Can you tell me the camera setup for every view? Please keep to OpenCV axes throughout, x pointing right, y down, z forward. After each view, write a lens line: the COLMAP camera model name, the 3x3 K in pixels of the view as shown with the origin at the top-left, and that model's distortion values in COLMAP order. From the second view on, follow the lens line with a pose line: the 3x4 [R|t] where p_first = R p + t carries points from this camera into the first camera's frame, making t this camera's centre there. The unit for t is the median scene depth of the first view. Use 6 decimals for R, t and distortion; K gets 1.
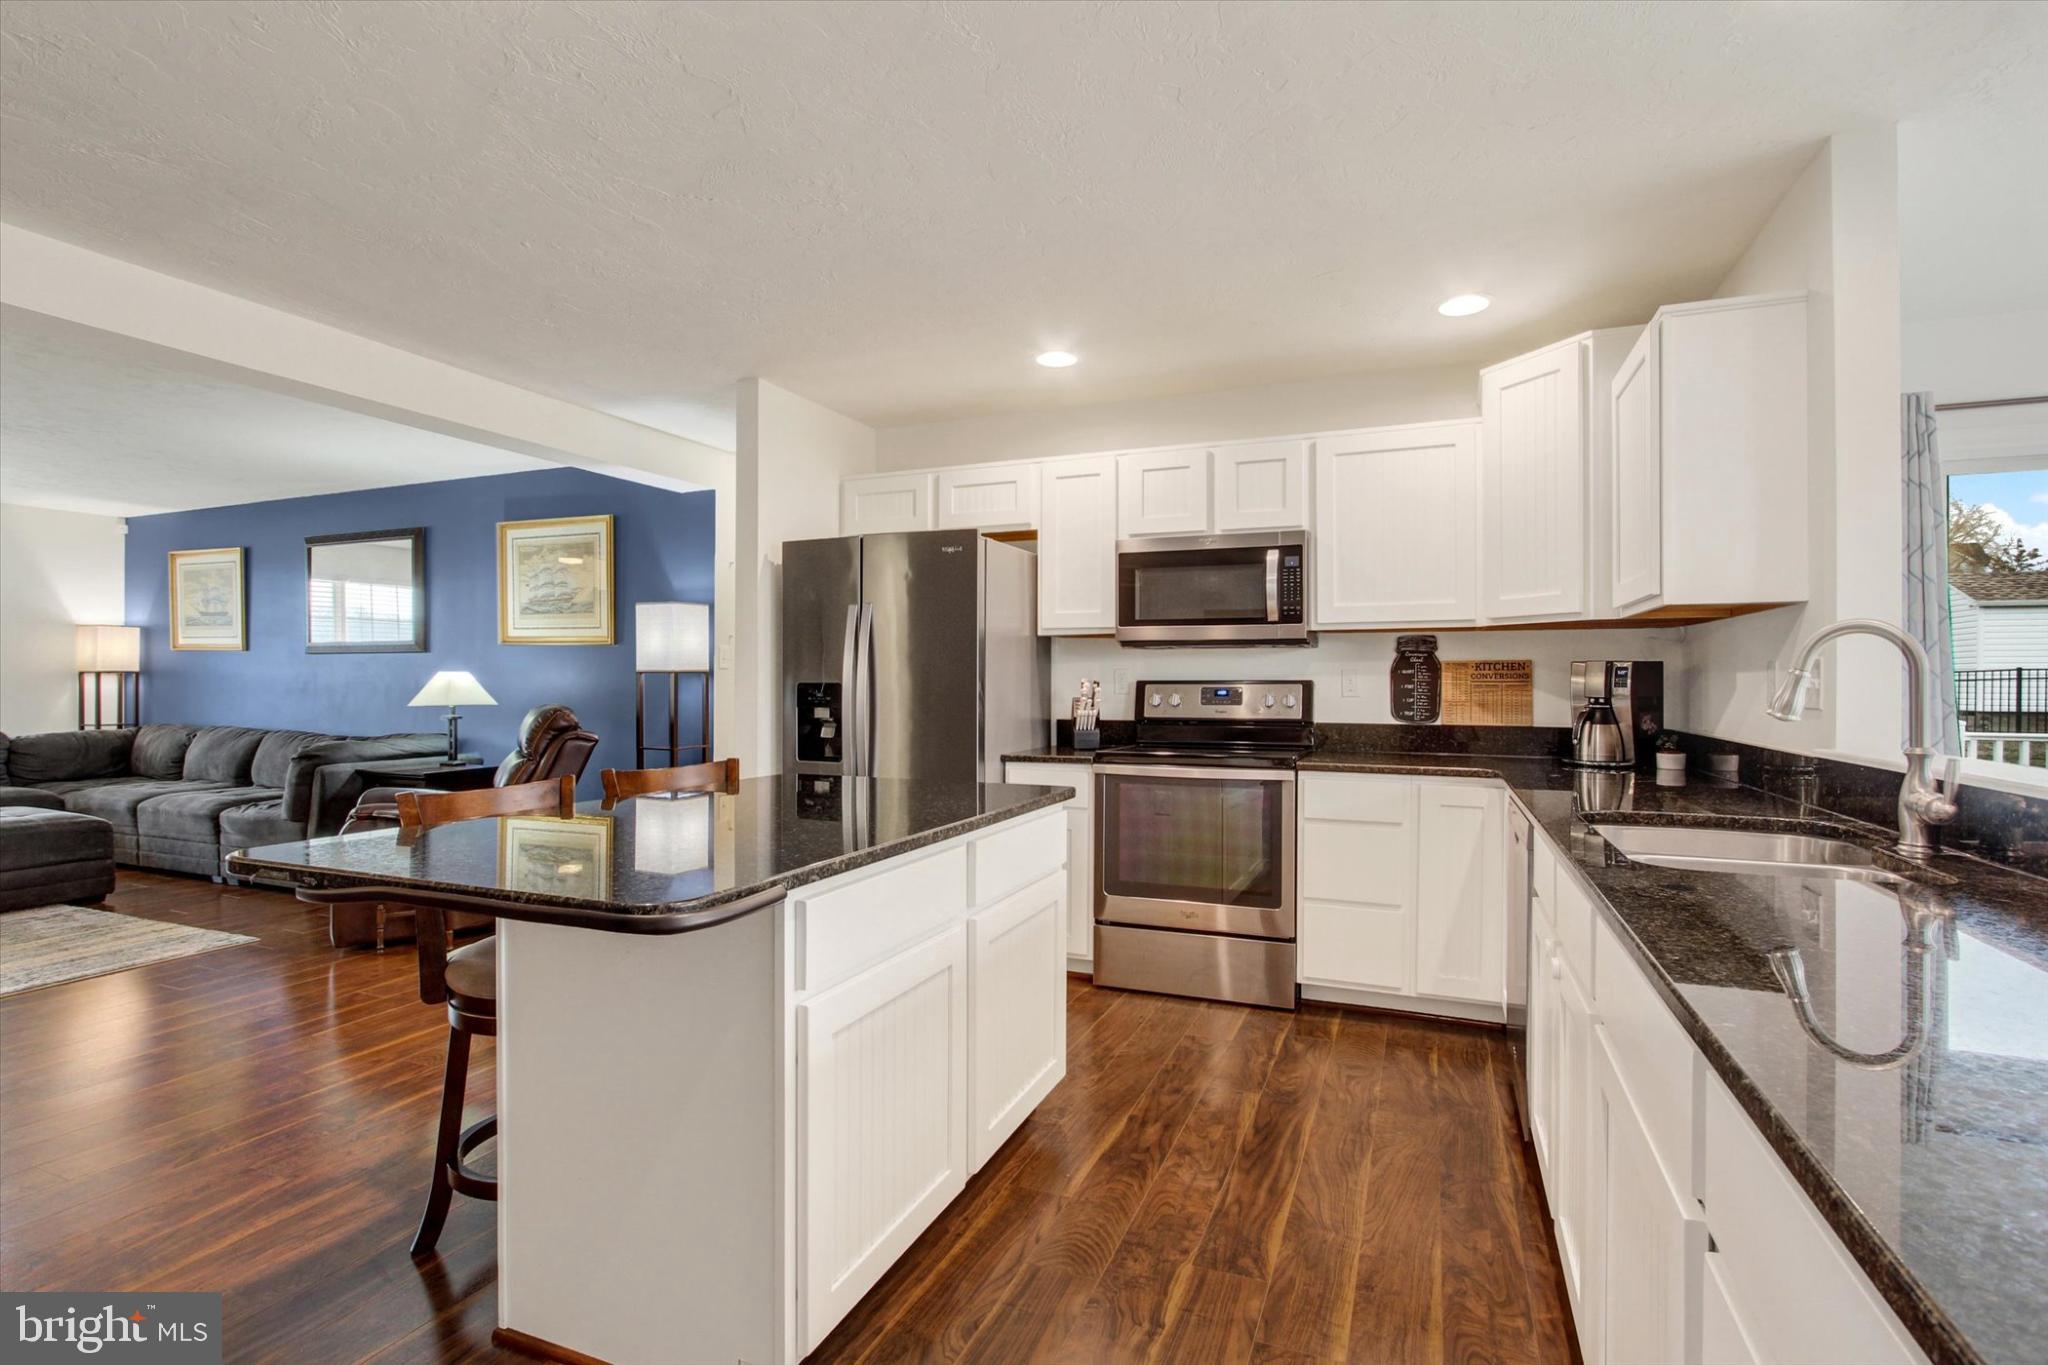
lens RADIAL K [[969.6, 0, 1024.0], [0, 969.6, 682.5], [0, 0, 1]] dist [-0.016191, 0.000107]
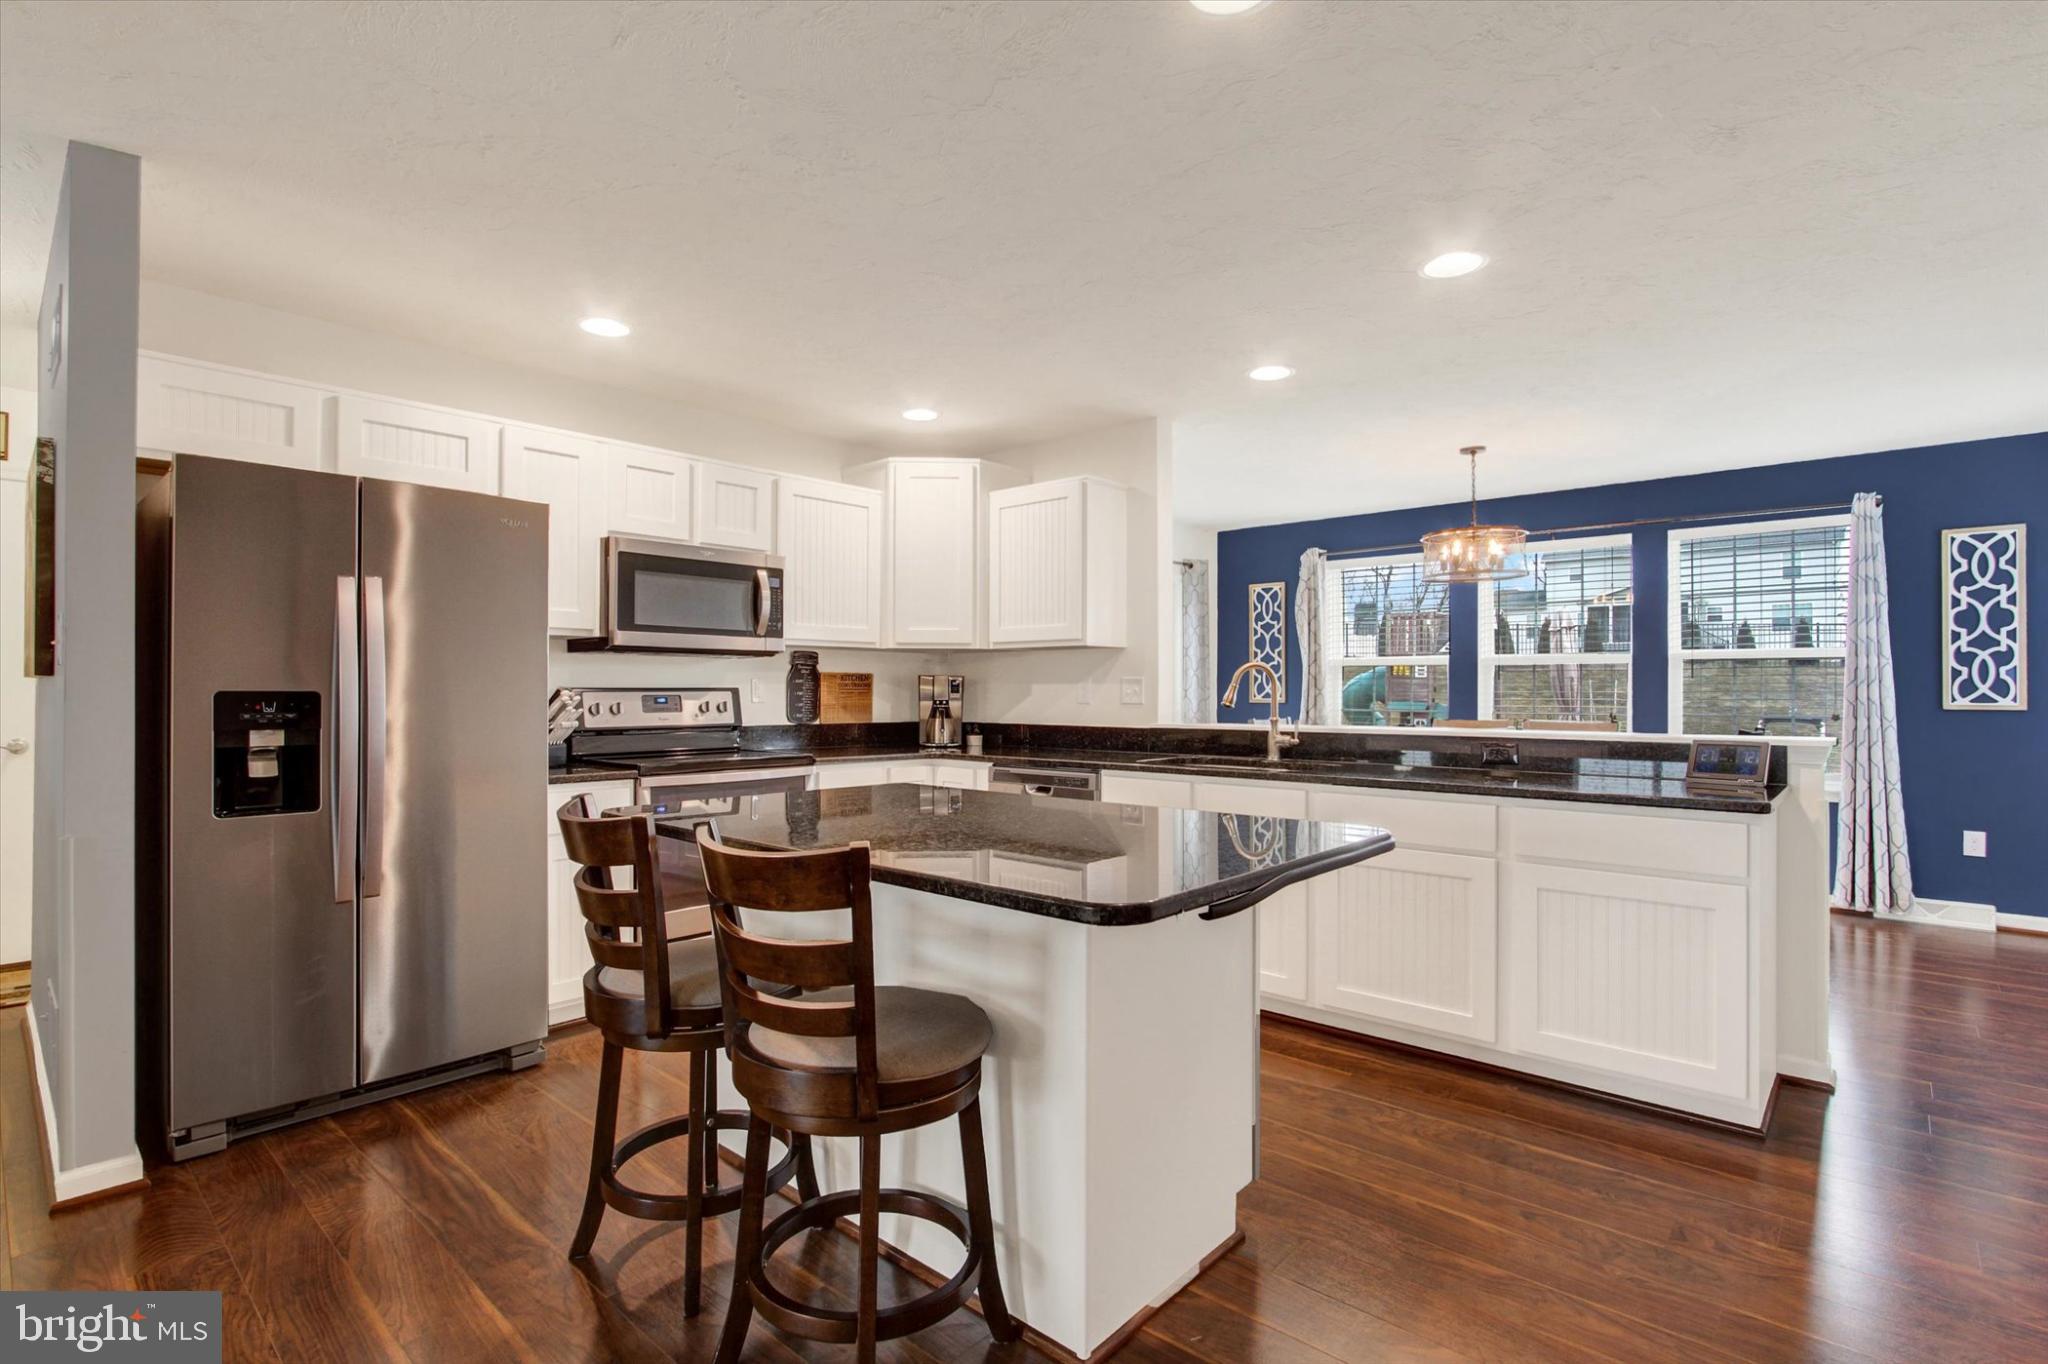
lens RADIAL K [[969.6, 0, 1024.0], [0, 969.6, 682.0], [0, 0, 1]] dist [-0.016191, 0.000107]
pose [[0.334248, 0.006512, 0.942463, -0.648593], [-0.001151, 0.999978, -0.006501, -0.002391], [-0.942484, 0.001088, 0.334248, 0.329849]]
